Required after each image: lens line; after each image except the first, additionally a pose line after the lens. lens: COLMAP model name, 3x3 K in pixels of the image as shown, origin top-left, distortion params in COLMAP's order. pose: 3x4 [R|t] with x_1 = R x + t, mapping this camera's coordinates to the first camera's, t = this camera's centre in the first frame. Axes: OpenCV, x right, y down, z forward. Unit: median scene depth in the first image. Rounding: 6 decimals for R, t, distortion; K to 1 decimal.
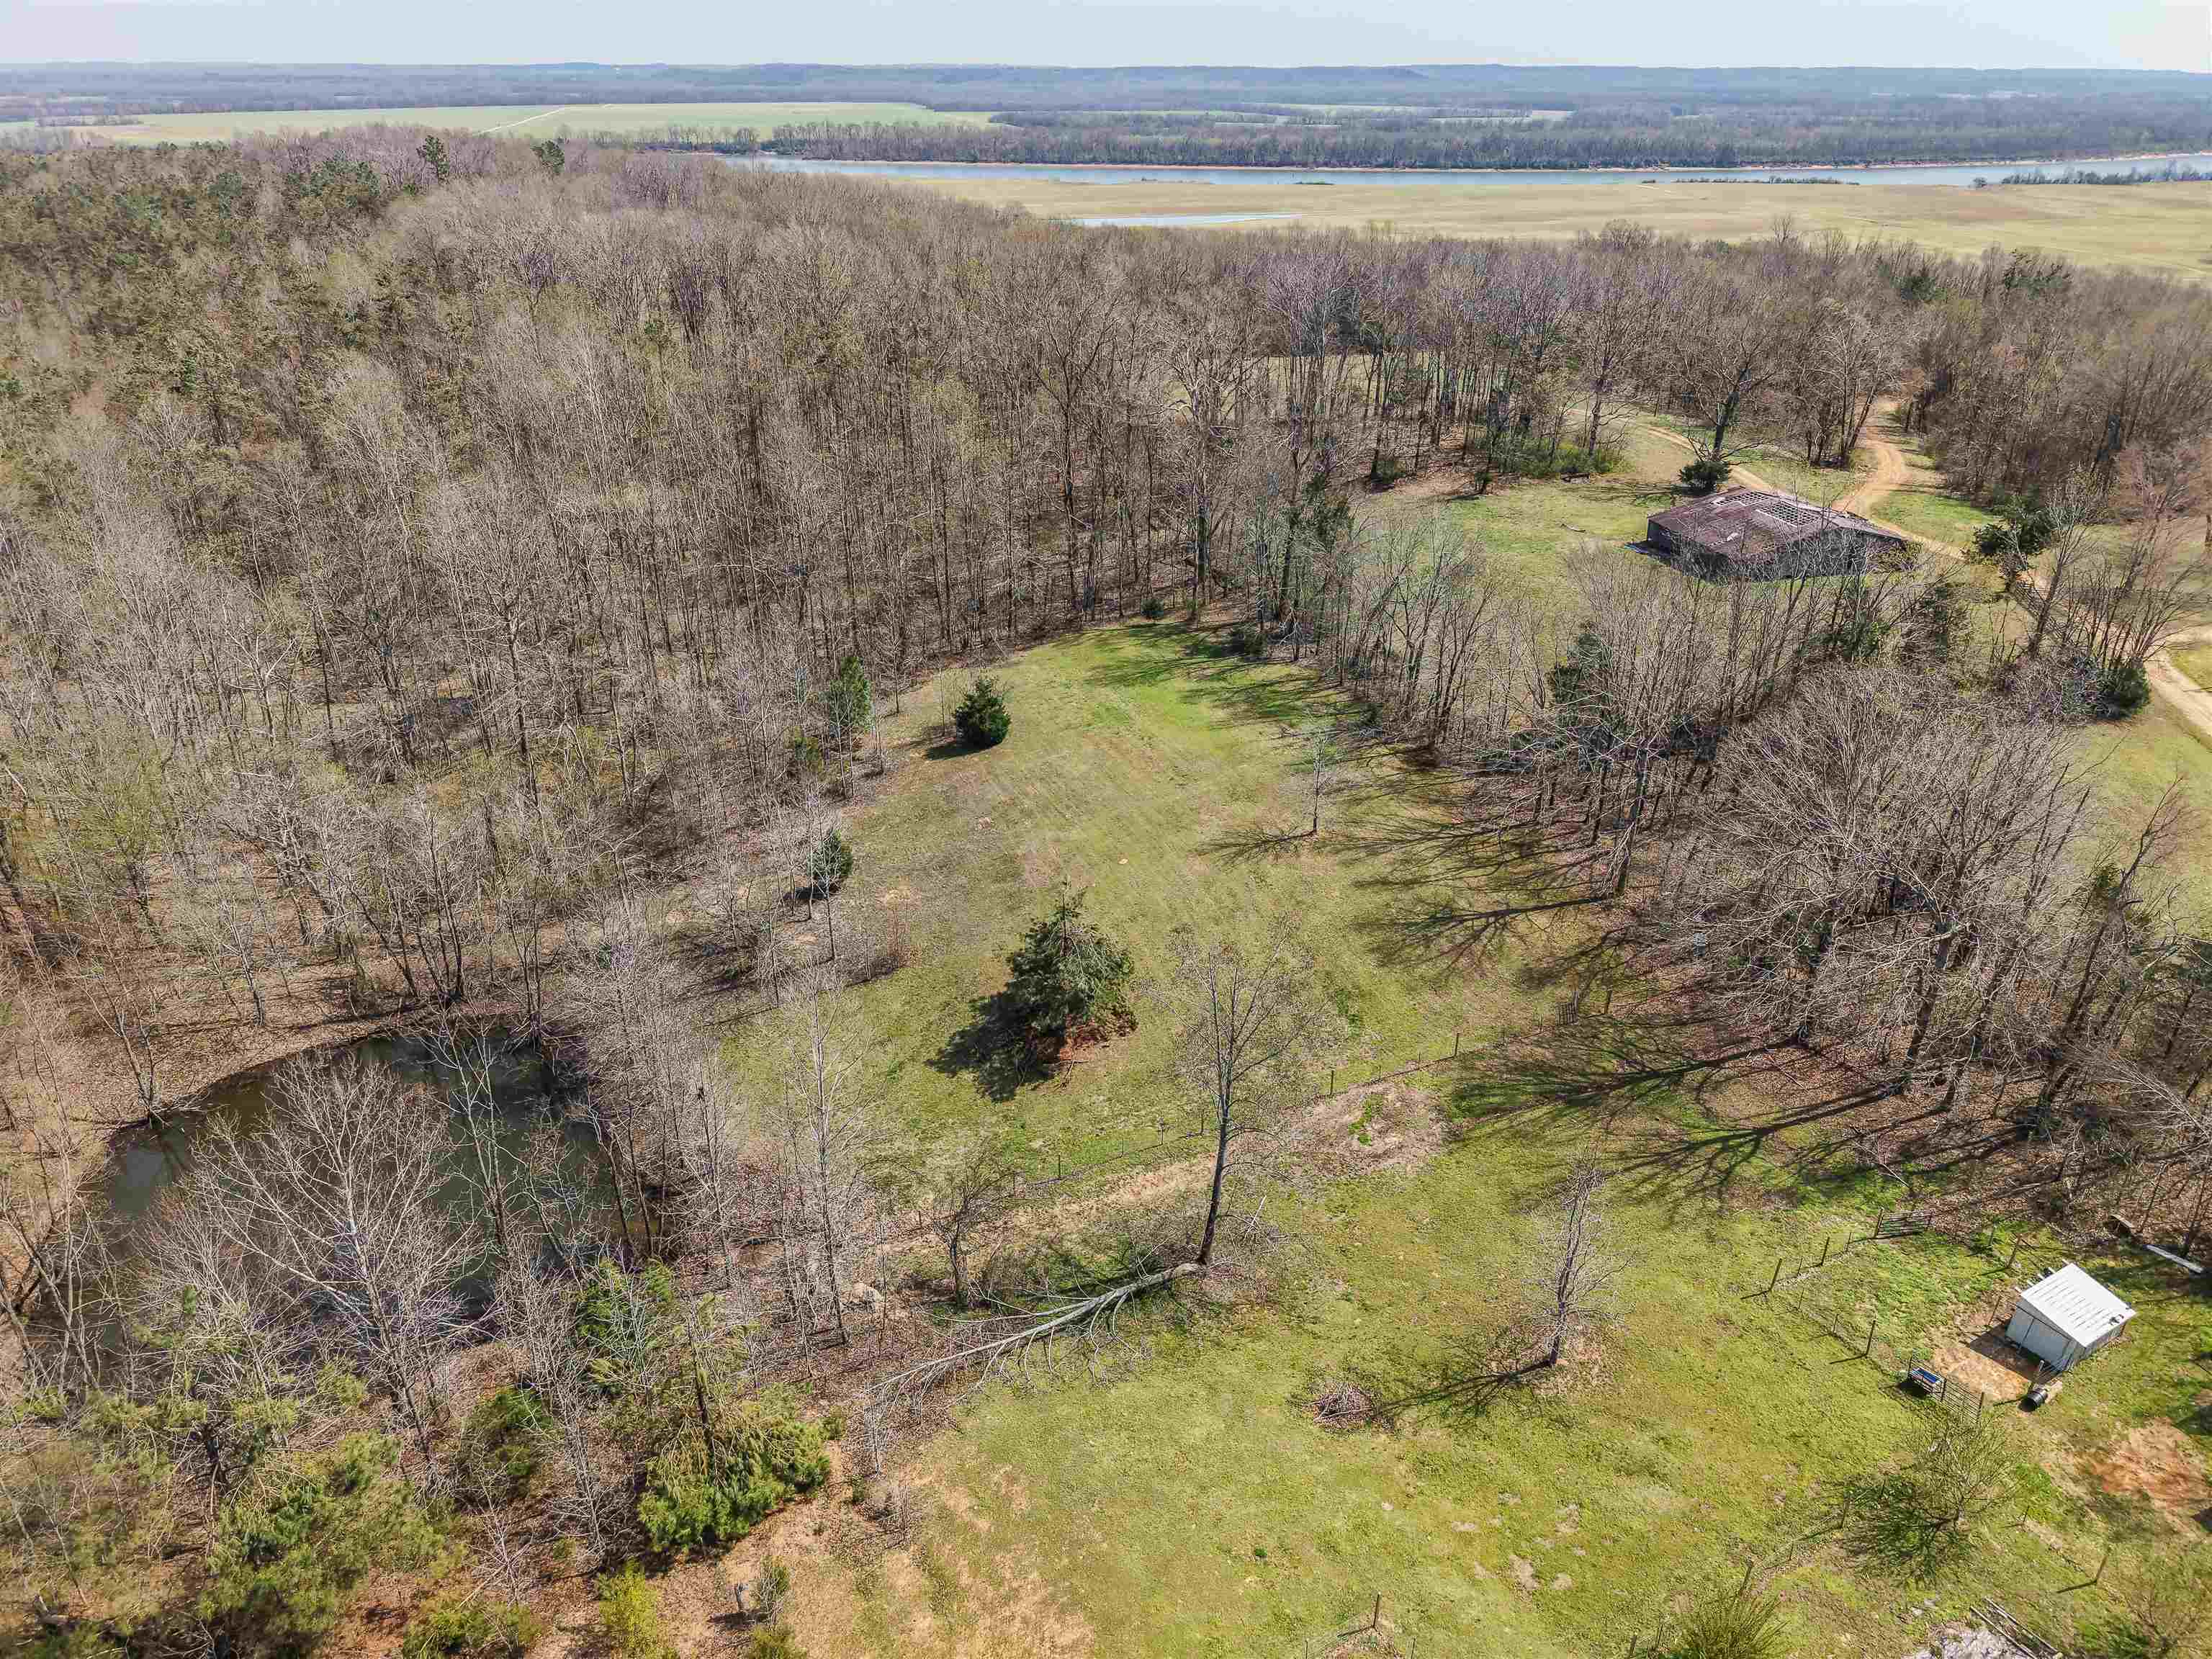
lens RADIAL K [[1423.0, 0, 1106.0], [0, 1423.0, 829.5], [0, 0, 1]] dist [-0.001836, -0.000341]
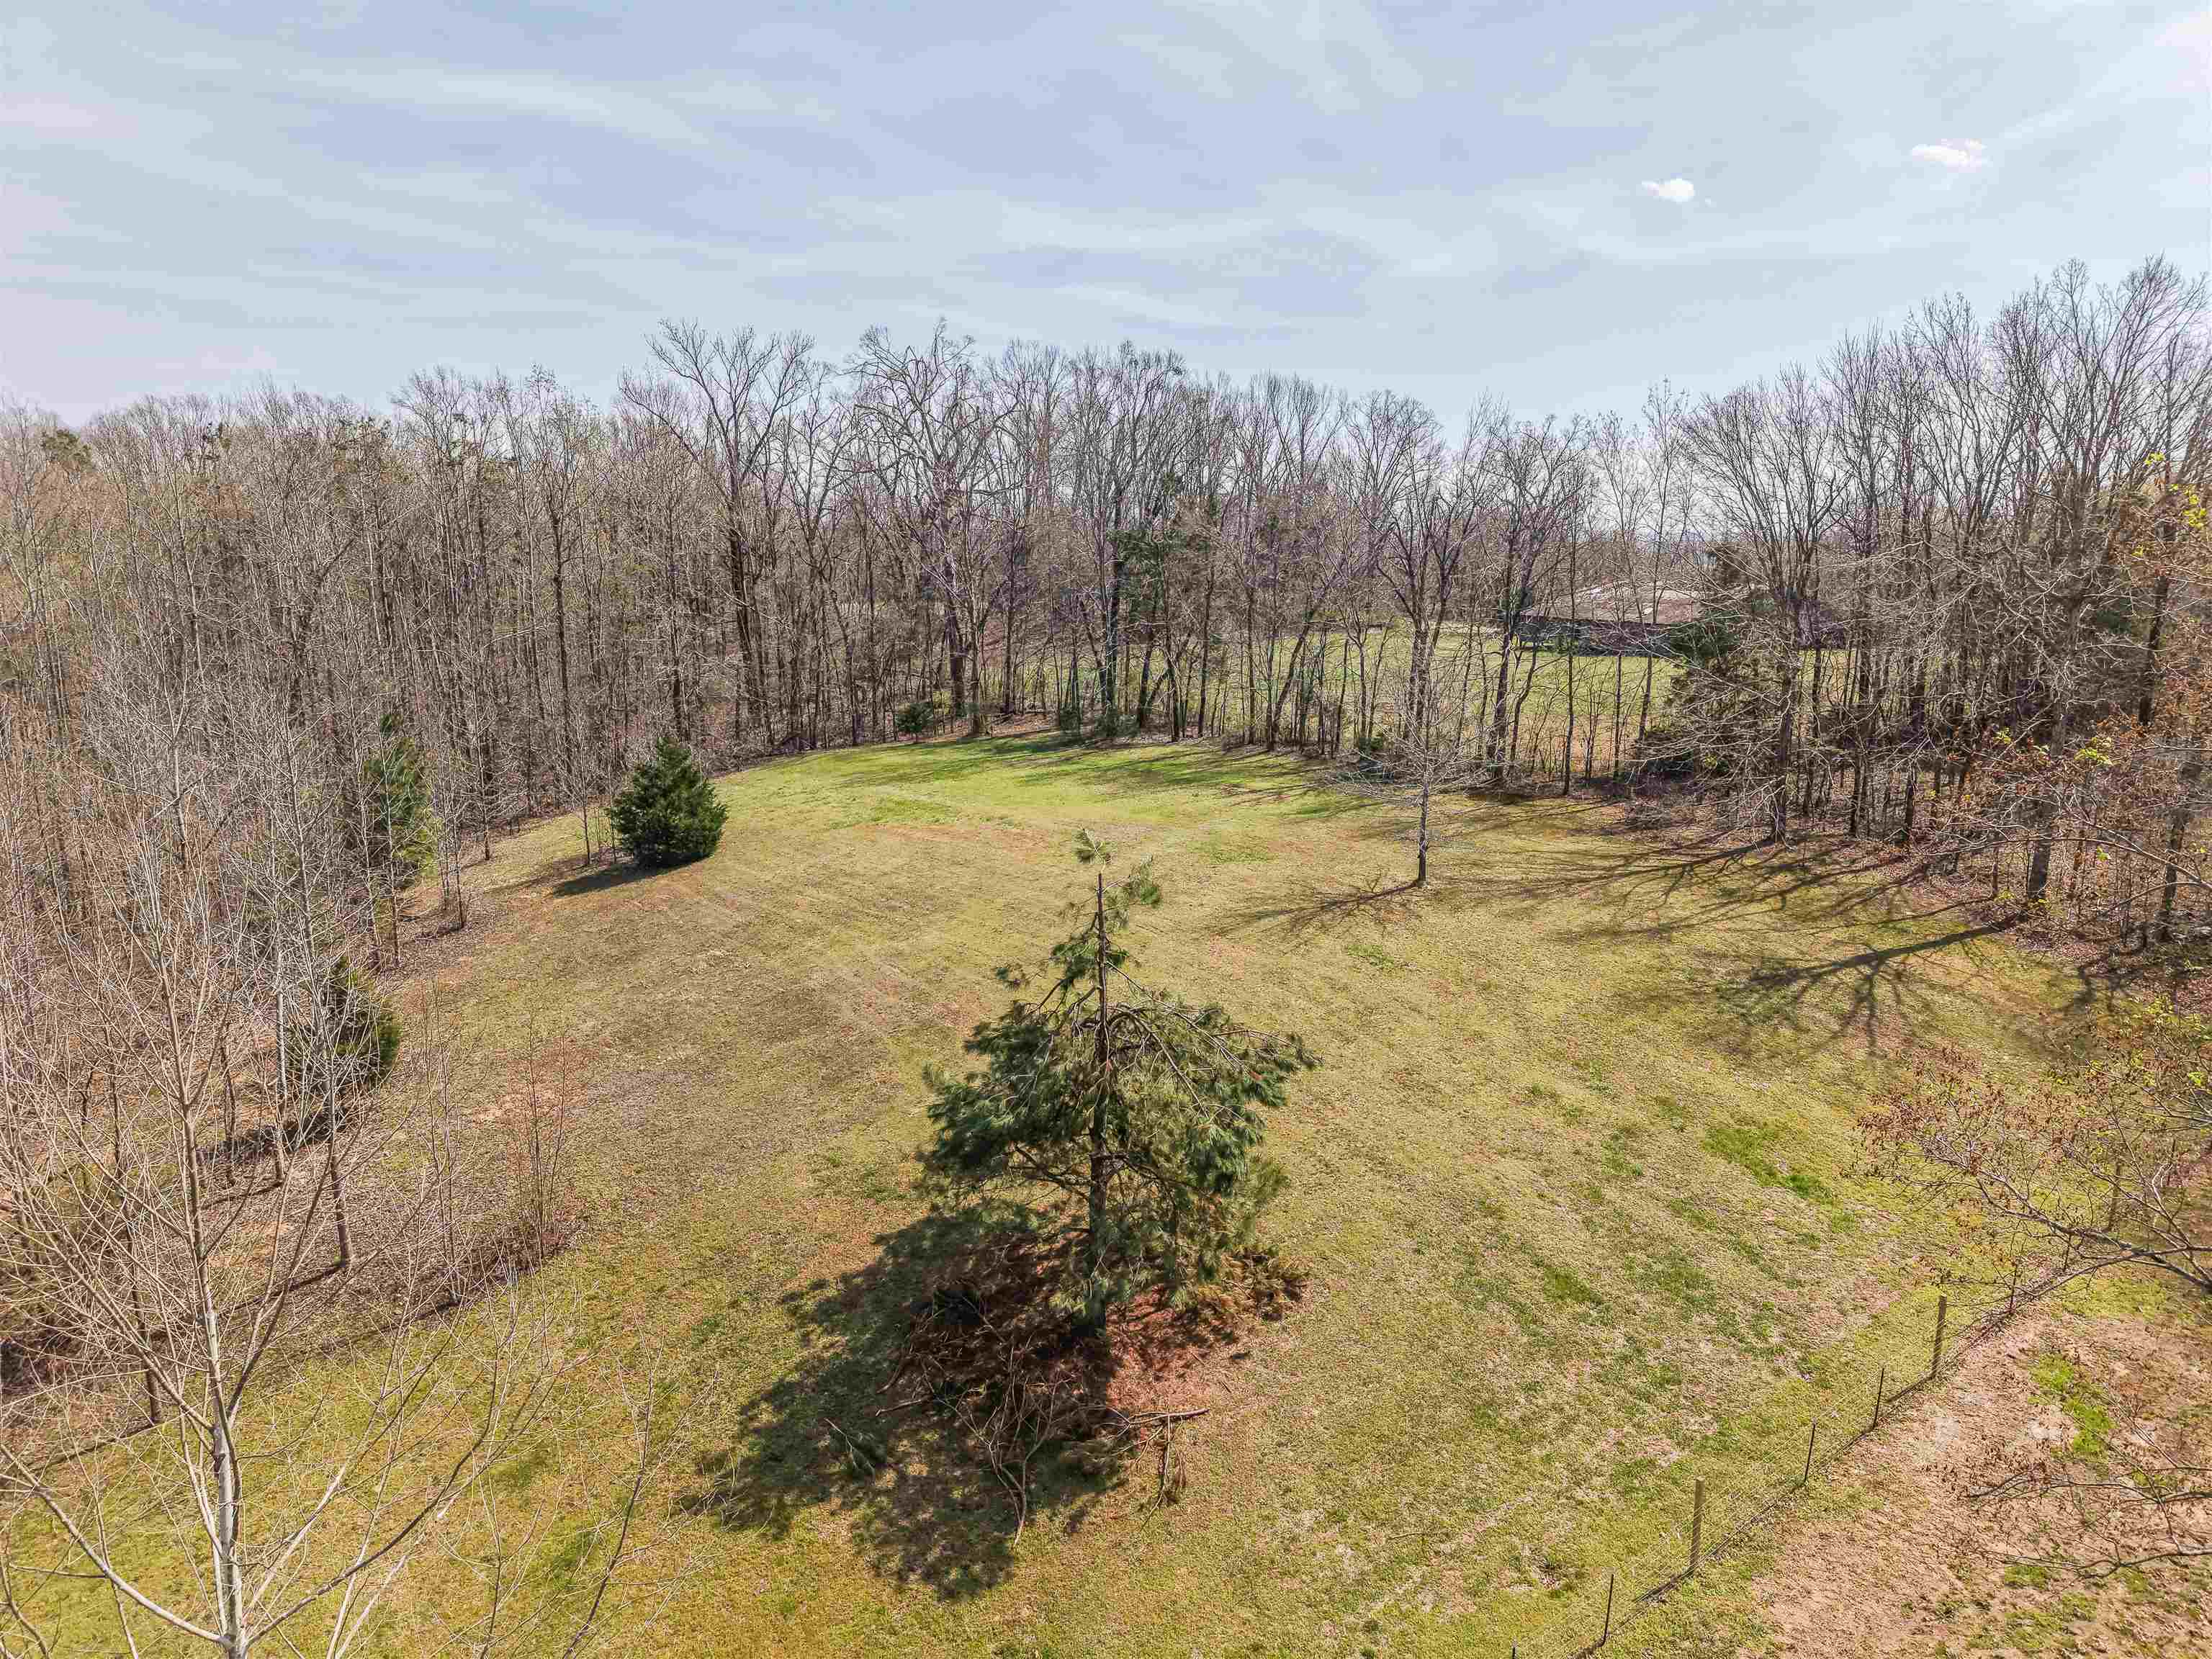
lens RADIAL K [[1423.0, 0, 1106.0], [0, 1423.0, 829.5], [0, 0, 1]] dist [-0.001836, -0.000341]
pose [[0.954279, -0.047040, 0.295192, -0.114455], [0.125956, 0.958866, -0.254384, 0.106370], [-0.271084, 0.279935, 0.920951, 0.611224]]
